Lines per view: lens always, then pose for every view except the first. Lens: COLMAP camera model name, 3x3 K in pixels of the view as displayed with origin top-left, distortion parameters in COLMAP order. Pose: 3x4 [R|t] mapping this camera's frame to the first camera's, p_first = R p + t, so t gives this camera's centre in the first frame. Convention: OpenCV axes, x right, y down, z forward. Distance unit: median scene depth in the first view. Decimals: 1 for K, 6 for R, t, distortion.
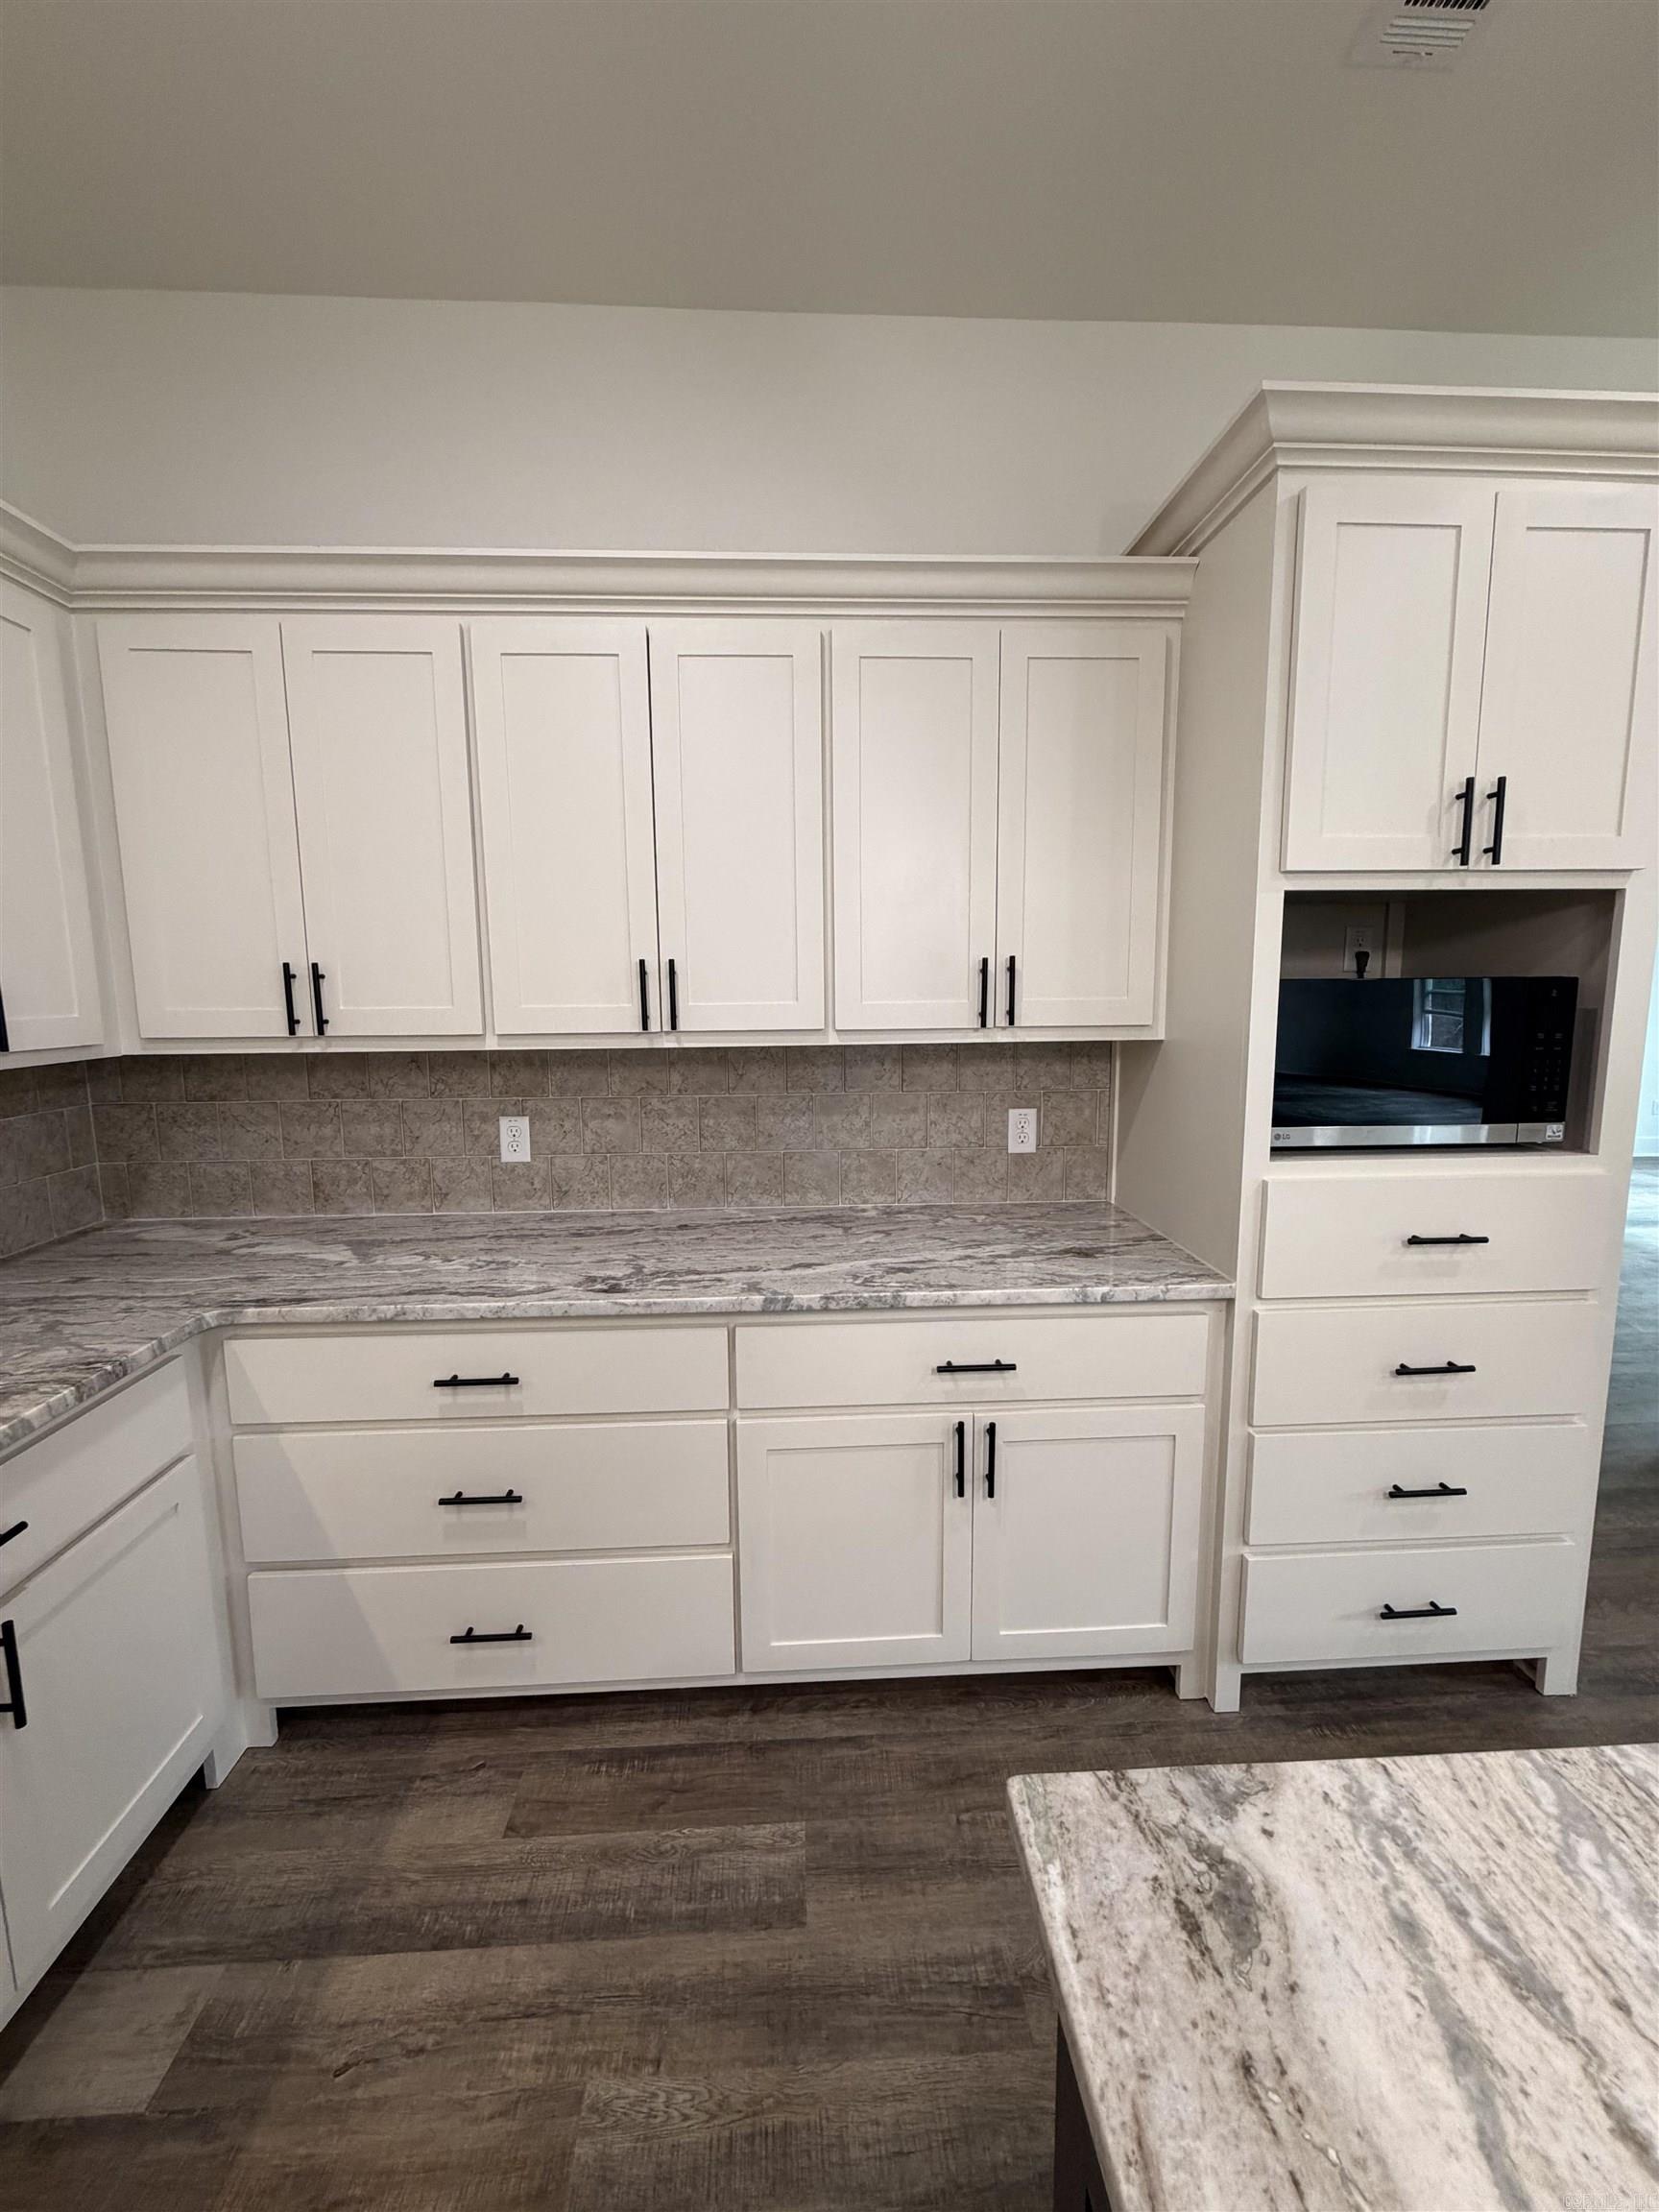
lens RADIAL K [[880.8, 0, 828.3], [0, 880.8, 1097.0], [0, 0, 1]] dist [0.000672, -0.000285]
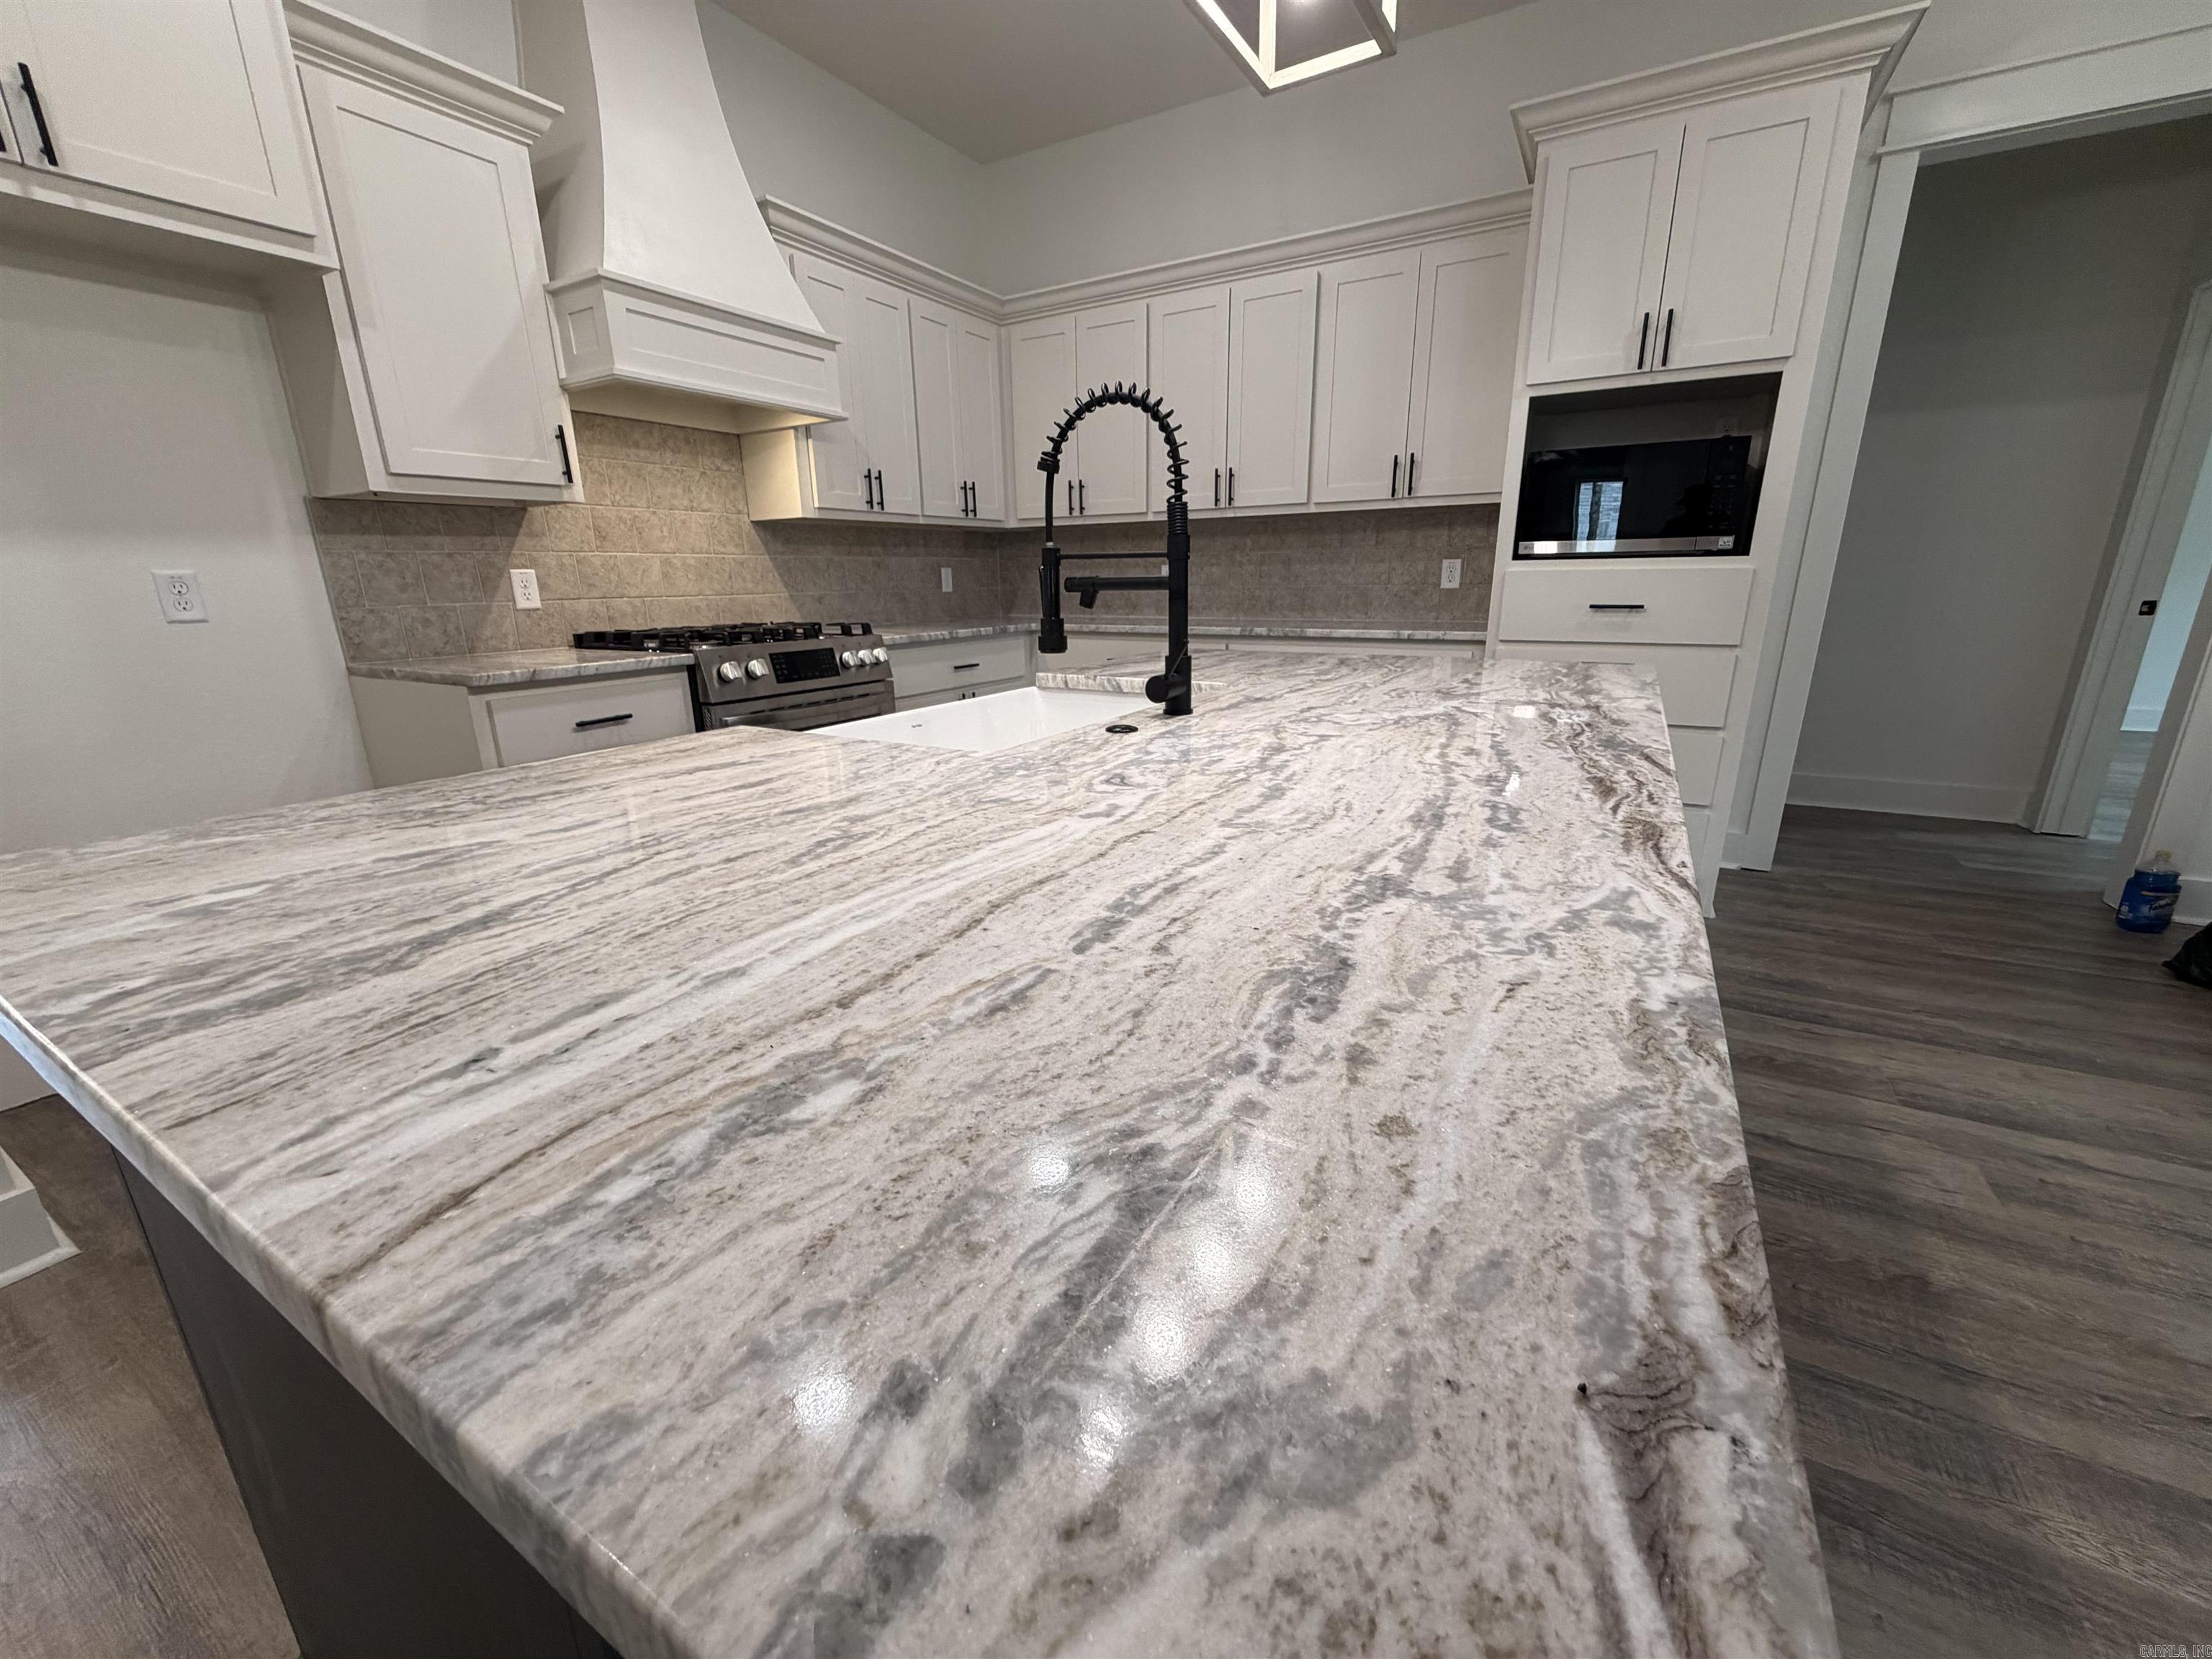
lens RADIAL K [[880.8, 0, 1097.9], [0, 880.8, 827.7], [0, 0, 1]] dist [0.000672, -0.000285]
pose [[0.836065, 0.148511, -0.528148, 0.749711], [-0.062544, 0.982190, 0.177175, 0.310780], [0.545054, -0.115097, 0.830463, -0.911280]]
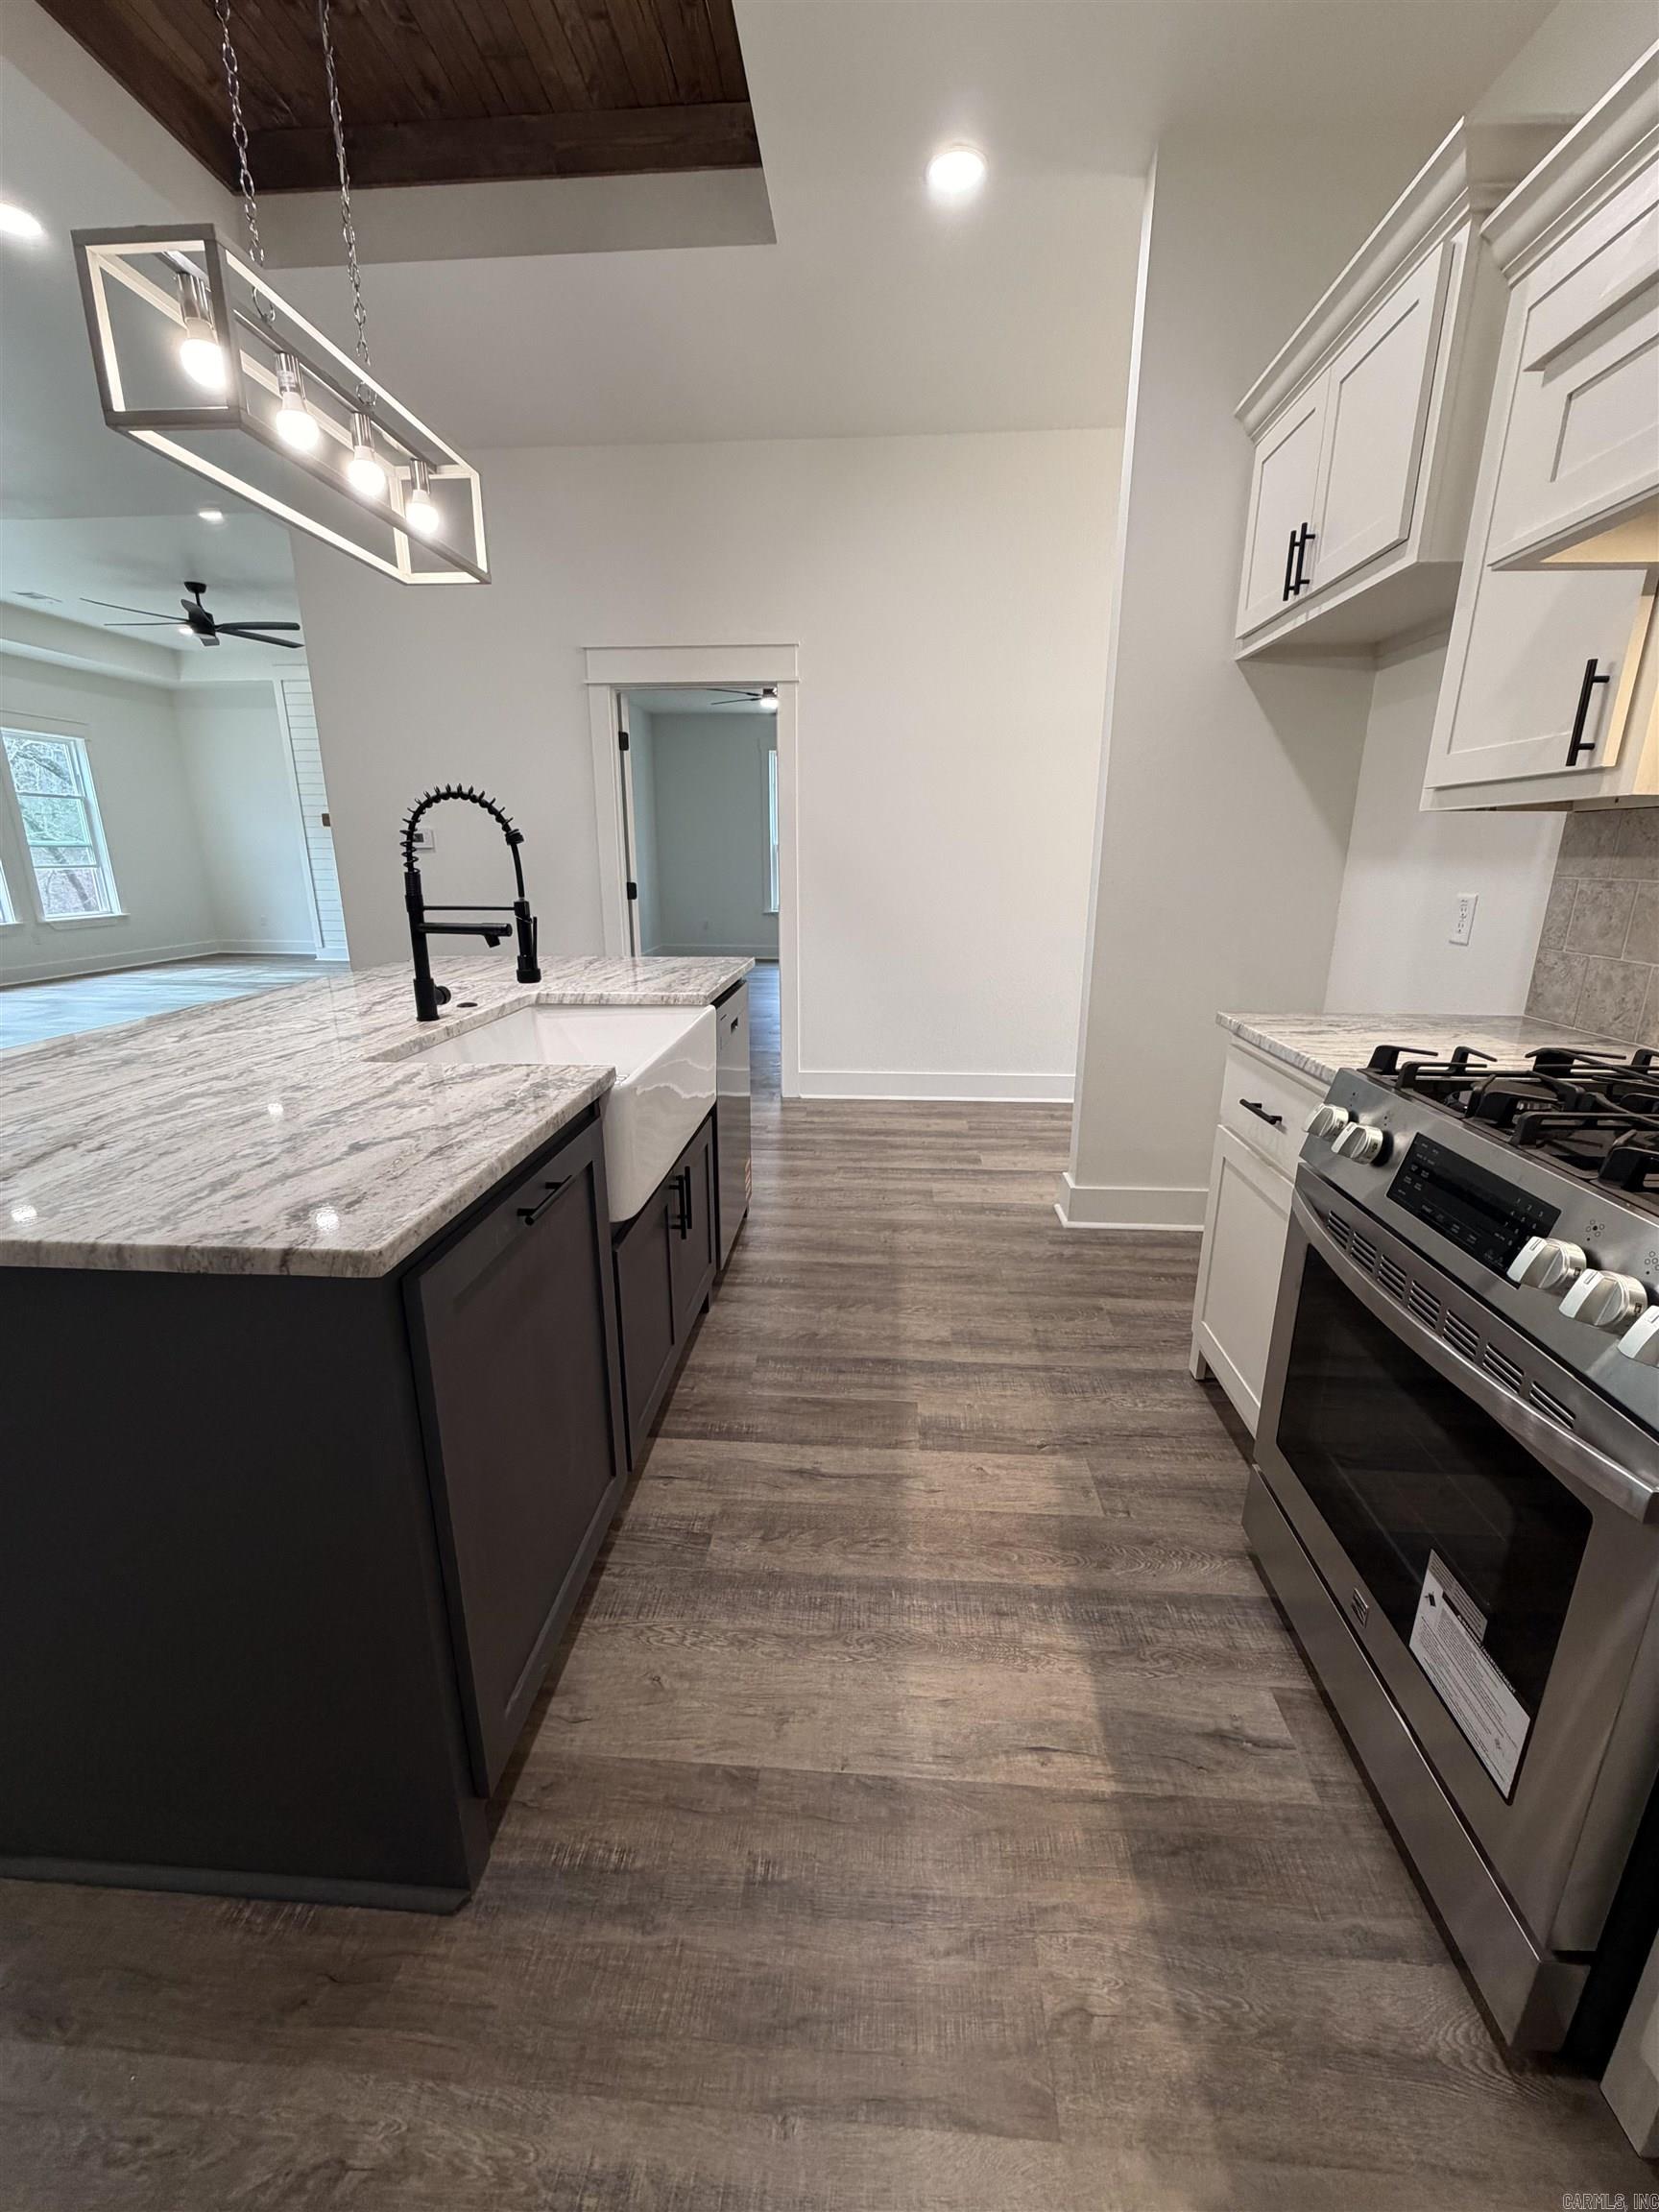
lens RADIAL K [[876.7, 0, 830.4], [0, 876.7, 1097.0], [0, 0, 1]] dist [0.001111, -0.000432]
pose [[-0.992976, -0.024290, 0.115792, -0.203825], [0.022777, 0.921144, 0.388555, 0.034928], [-0.116099, 0.388463, -0.914121, 0.697517]]
